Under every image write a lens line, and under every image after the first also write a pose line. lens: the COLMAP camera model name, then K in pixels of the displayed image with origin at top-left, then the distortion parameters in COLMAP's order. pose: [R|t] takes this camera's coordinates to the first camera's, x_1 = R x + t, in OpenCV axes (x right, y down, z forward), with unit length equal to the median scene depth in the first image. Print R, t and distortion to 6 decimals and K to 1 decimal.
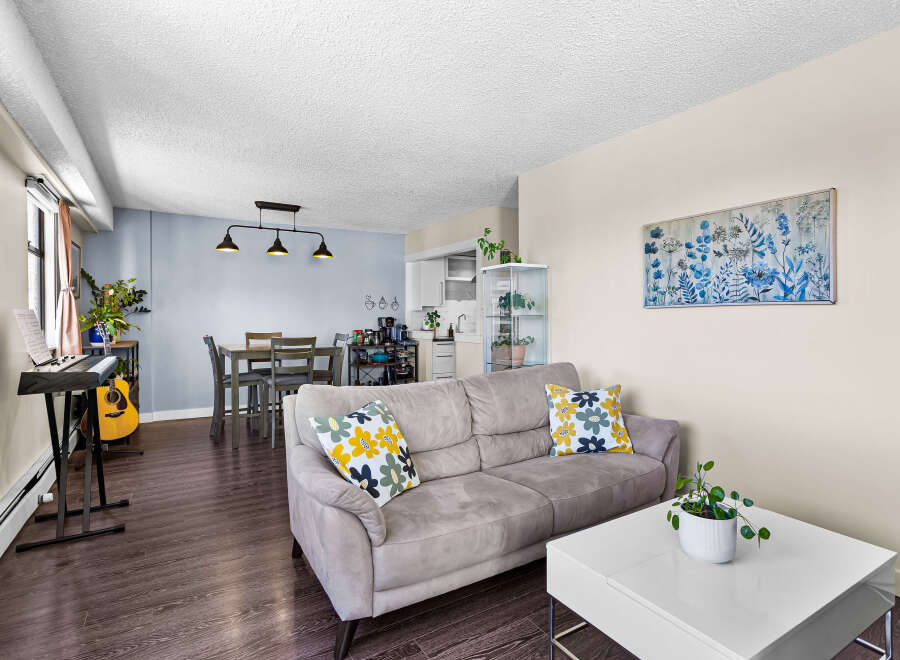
lens RADIAL K [[482.9, 0, 439.6], [0, 482.9, 317.0], [0, 0, 1]] dist [-0.029380, 0.010512]
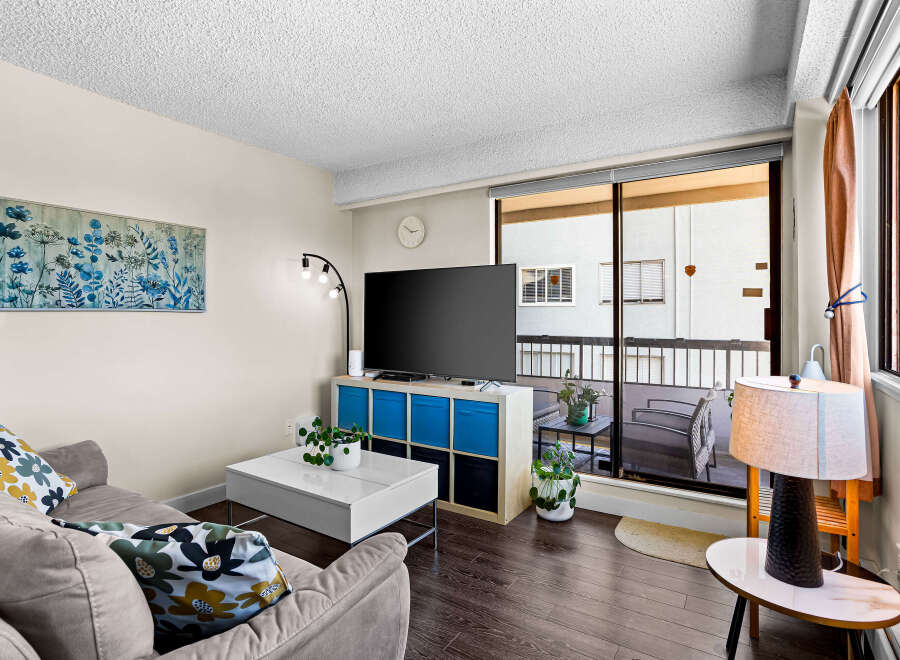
lens RADIAL K [[482.9, 0, 449.9], [0, 482.9, 323.9], [0, 0, 1]] dist [-0.029380, 0.010512]
pose [[-0.460918, -0.000697, 0.887442, -0.611639], [0.007763, 0.999958, 0.004818, 0.003923], [-0.887409, 0.009110, -0.460893, 0.840321]]
